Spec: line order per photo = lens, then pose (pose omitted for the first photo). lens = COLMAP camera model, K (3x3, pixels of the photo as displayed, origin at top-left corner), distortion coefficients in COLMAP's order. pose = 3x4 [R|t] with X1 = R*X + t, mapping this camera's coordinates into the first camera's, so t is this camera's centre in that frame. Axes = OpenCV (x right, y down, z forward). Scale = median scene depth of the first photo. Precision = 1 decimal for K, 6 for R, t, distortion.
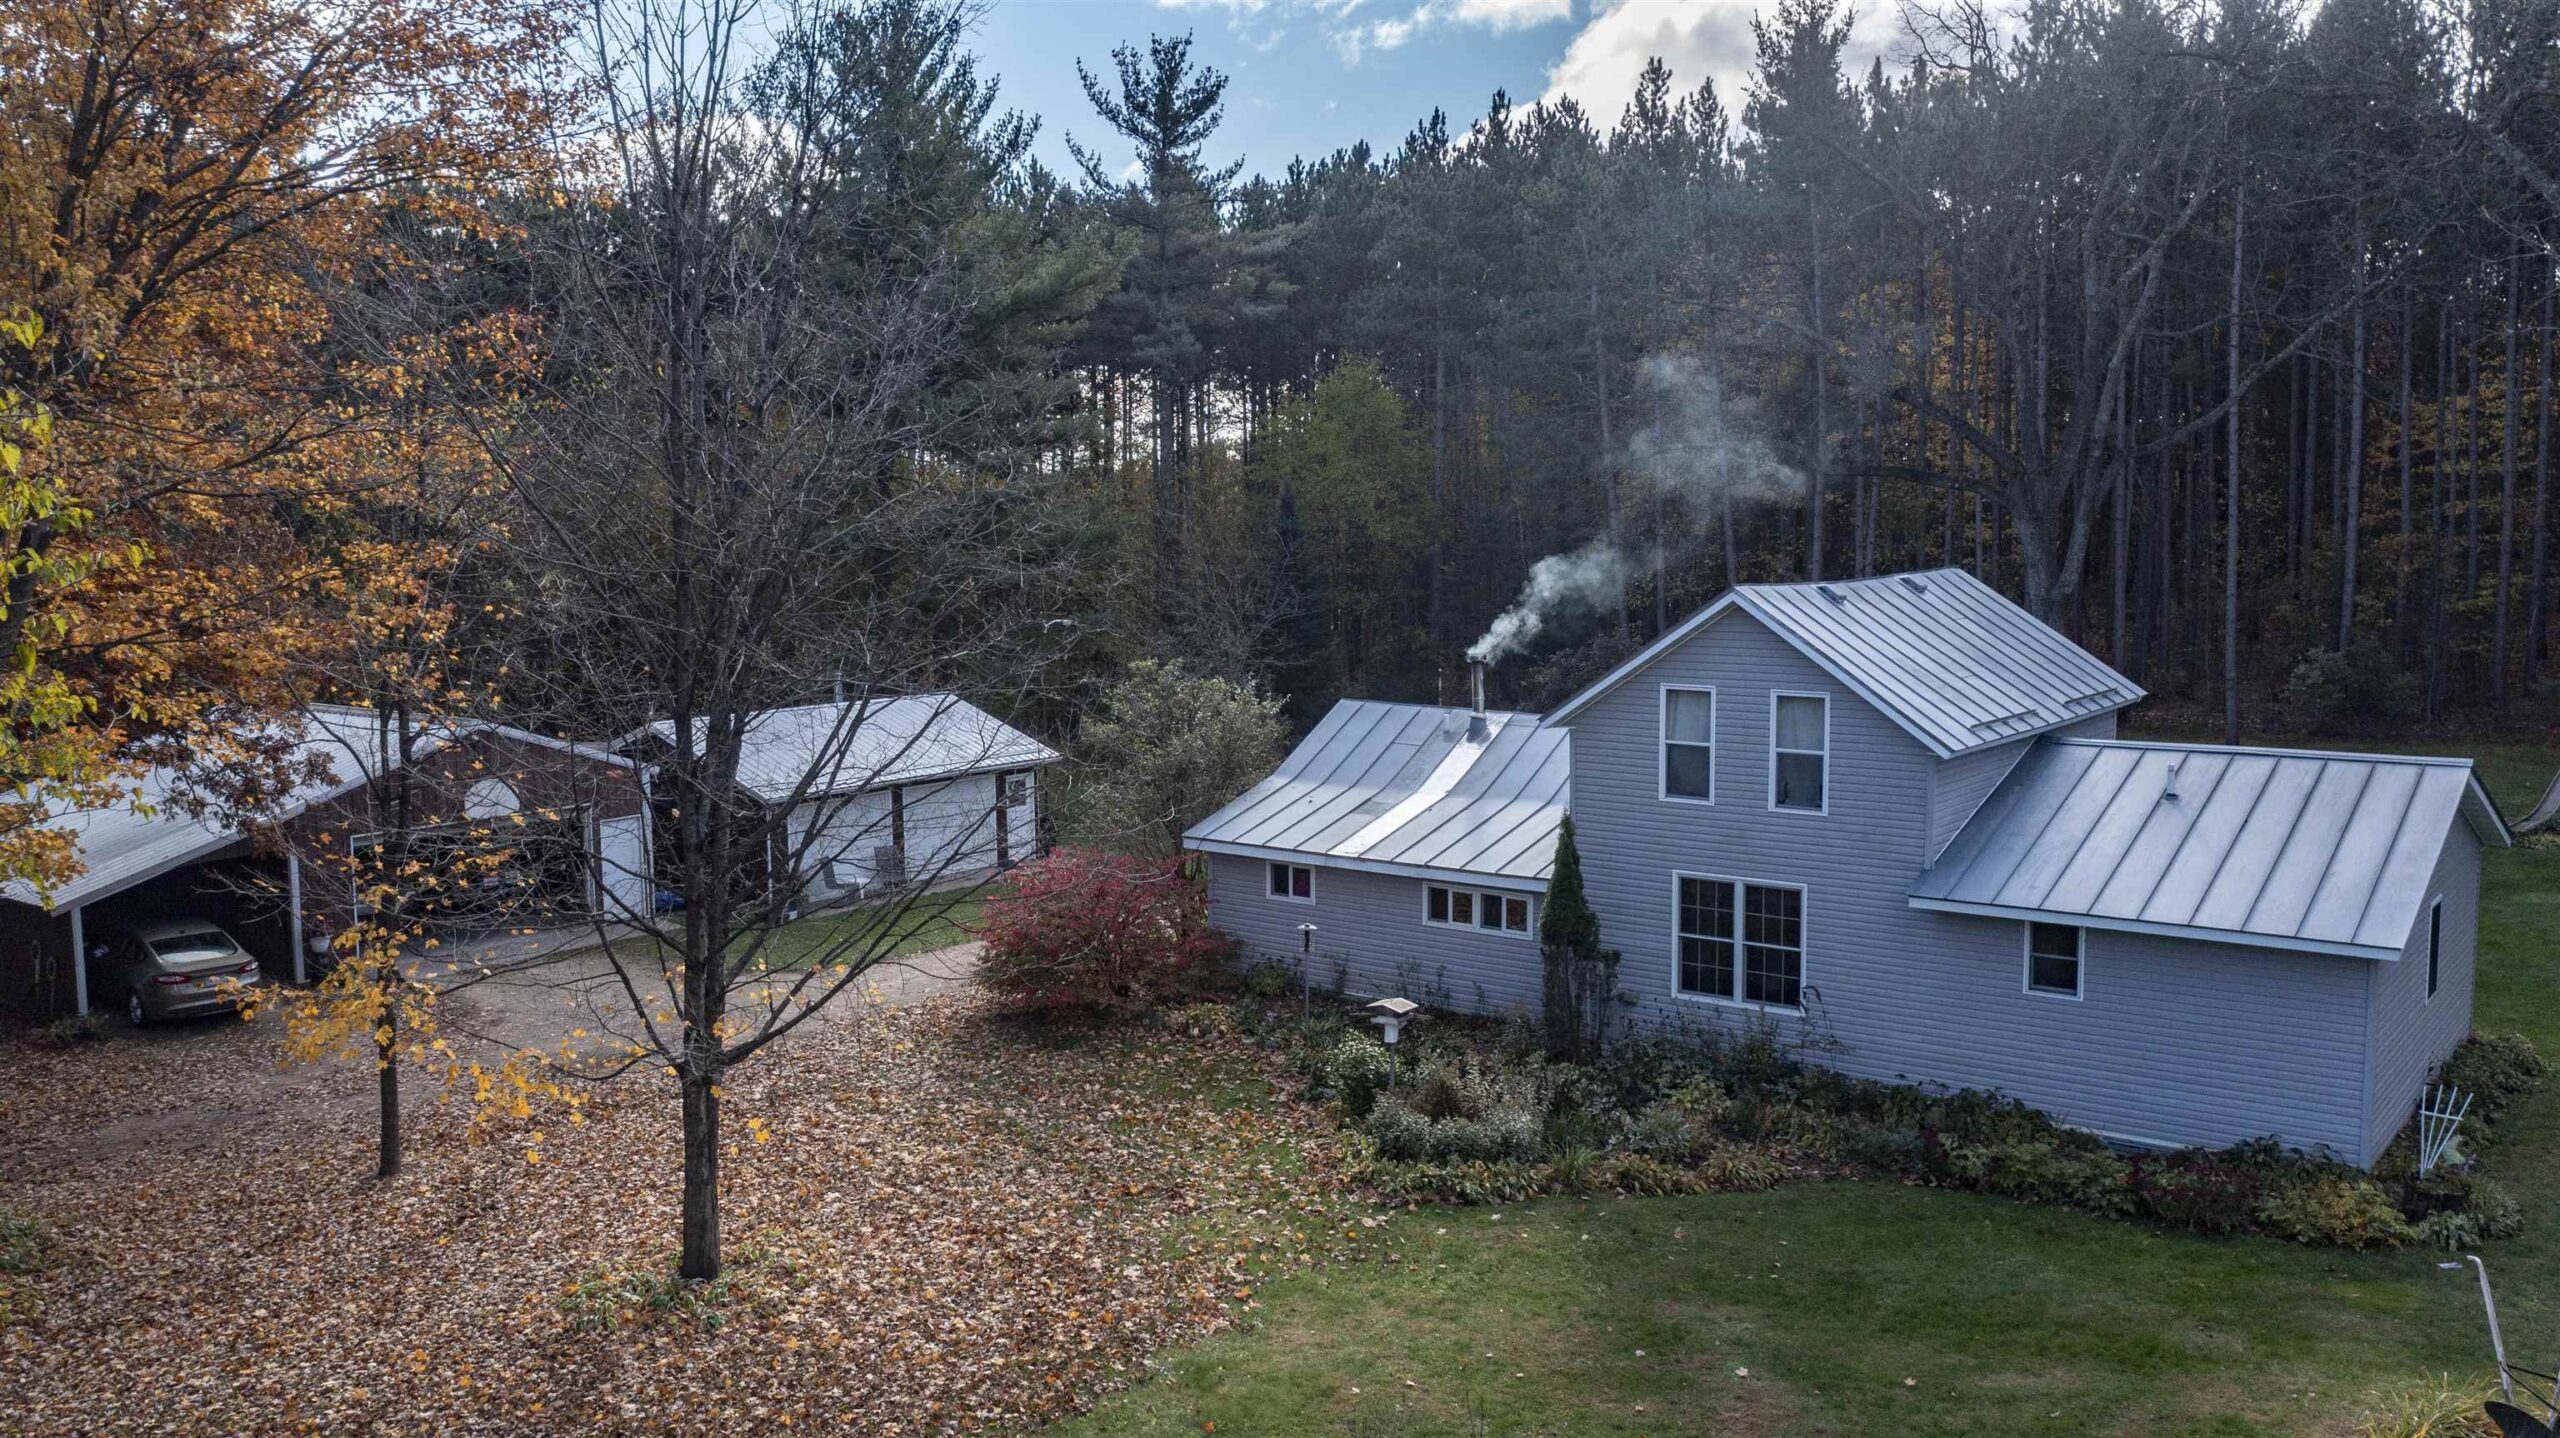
lens RADIAL K [[2019.1, 0, 1280.0], [0, 2019.1, 719.0], [0, 0, 1]] dist [-0.016958, -0.000219]
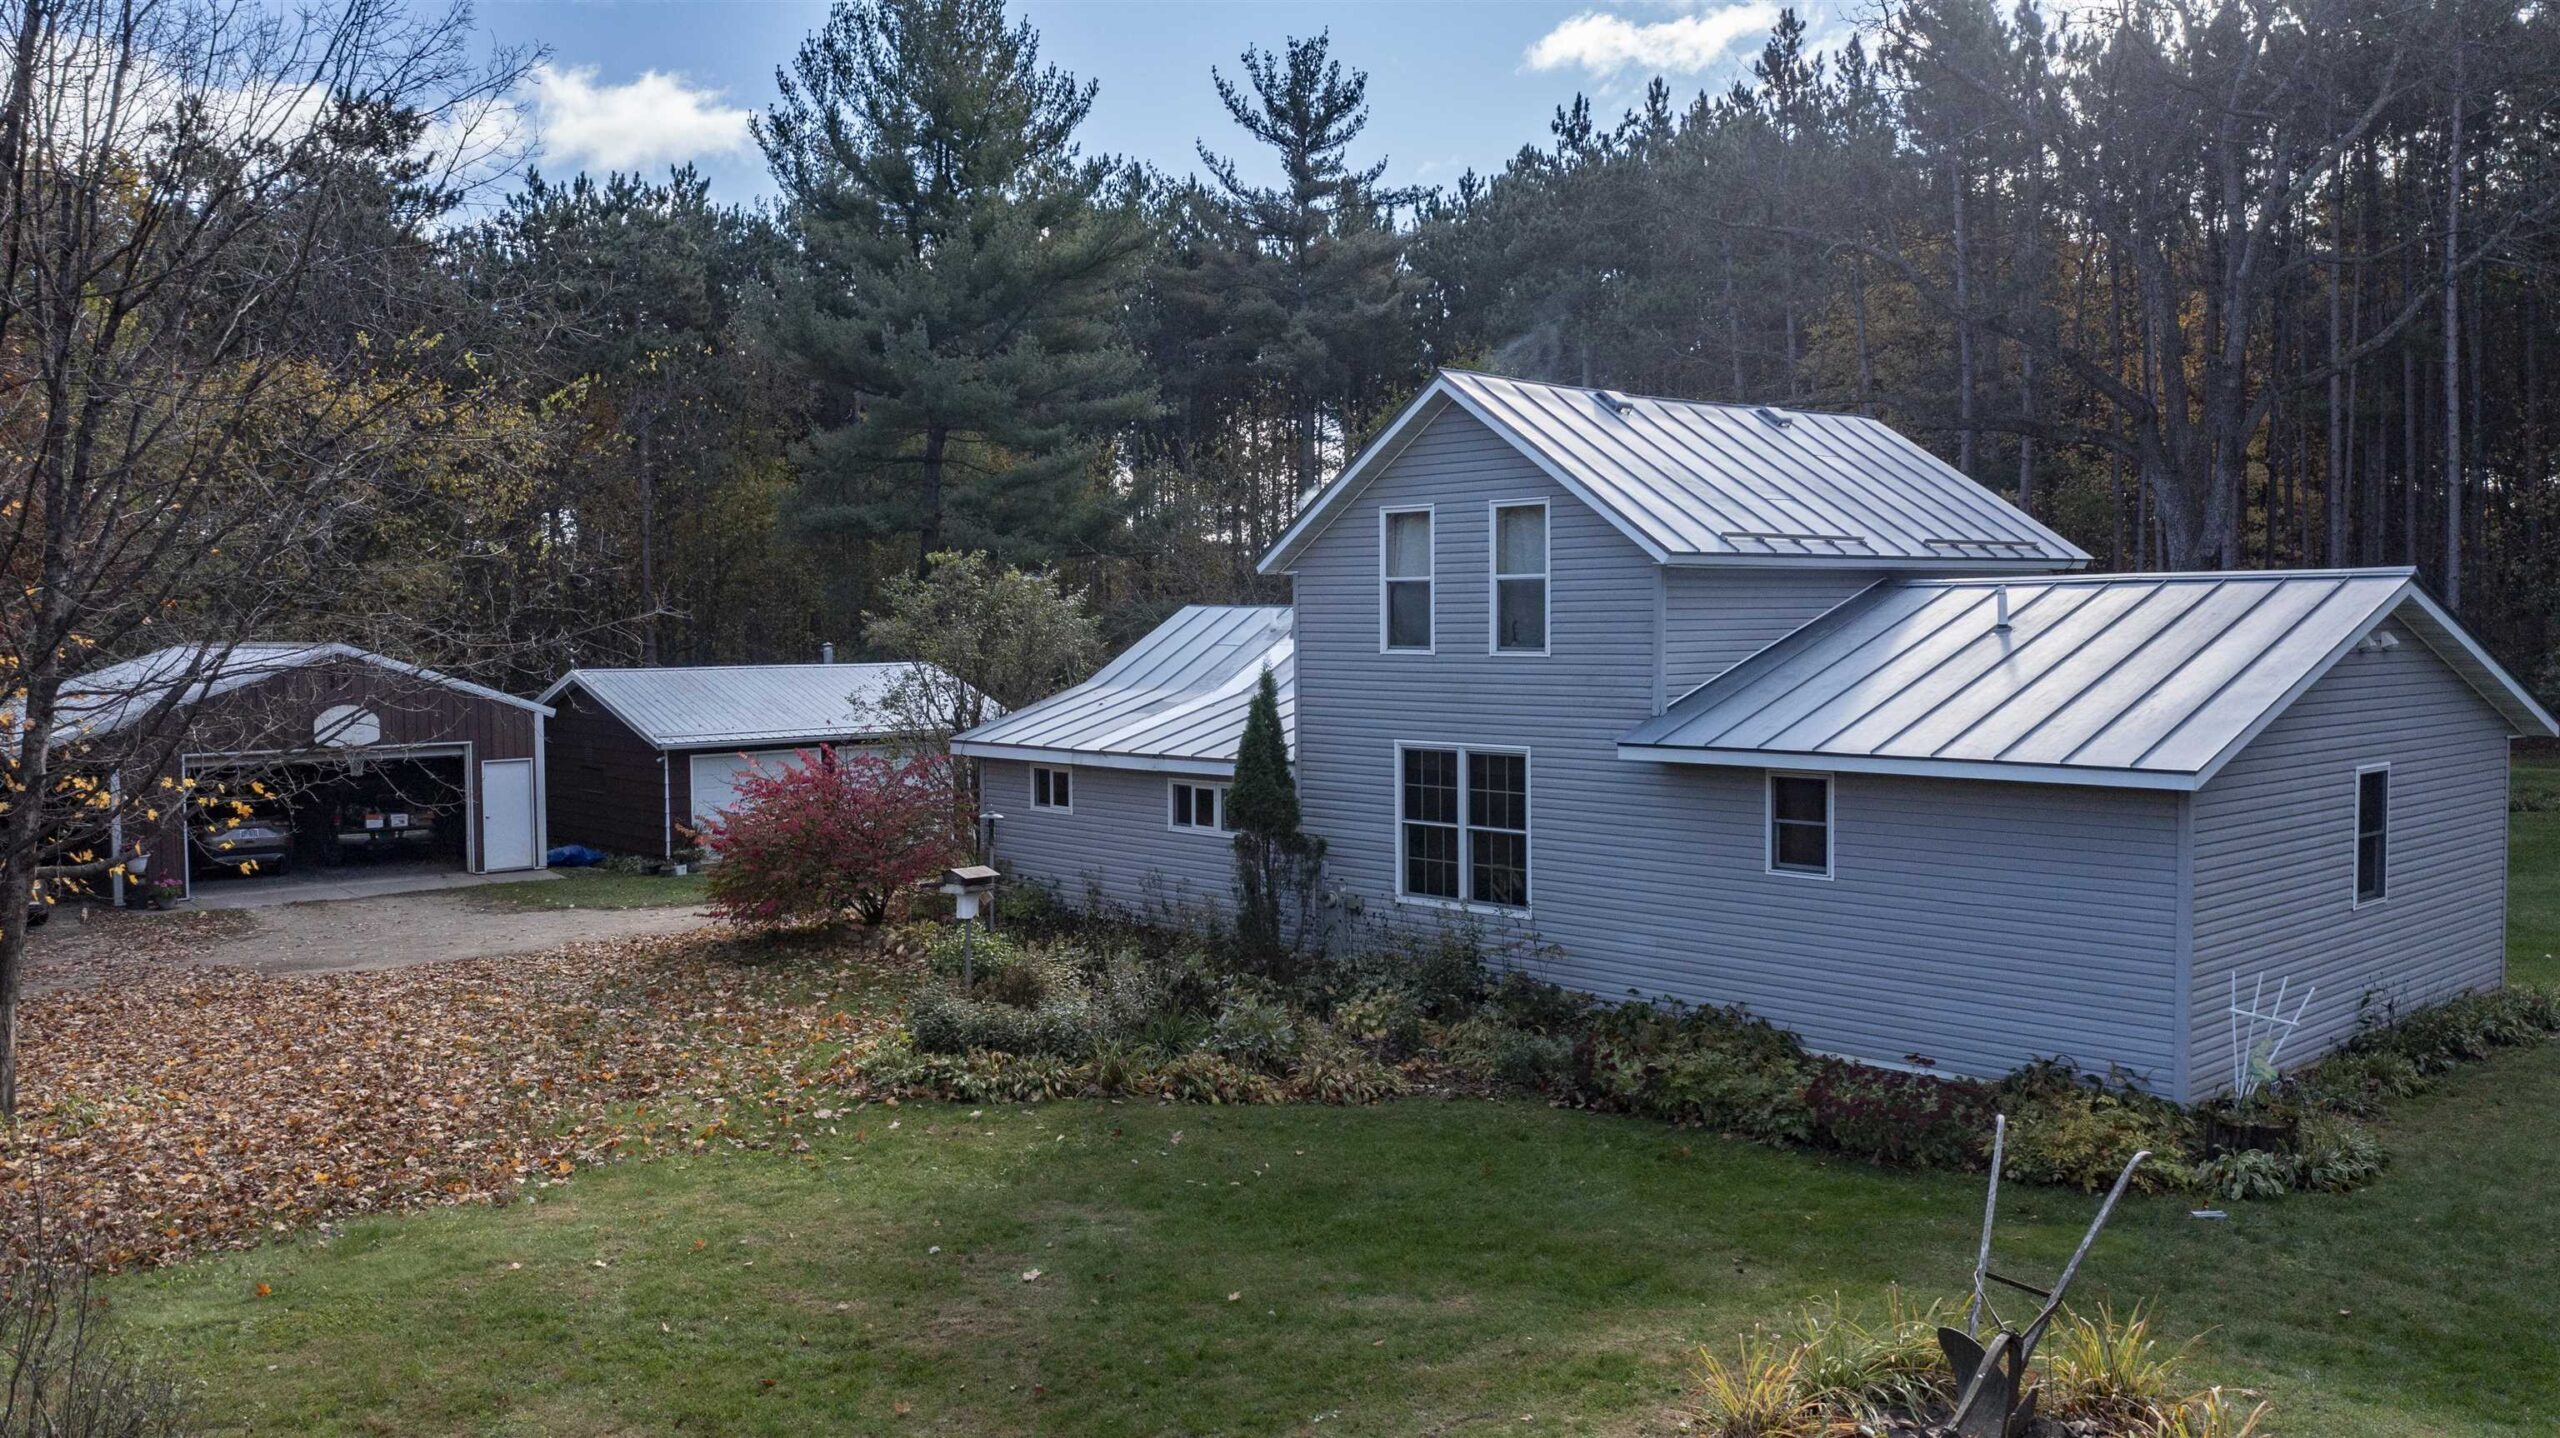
lens RADIAL K [[2013.5, 0, 1280.0], [0, 2013.5, 719.0], [0, 0, 1]] dist [-0.018828, 0.002492]
pose [[0.985719, 0.011050, -0.168036, 0.303161], [-0.019944, 0.998482, -0.051337, 0.115720], [0.167213, 0.053955, 0.984443, 0.219660]]
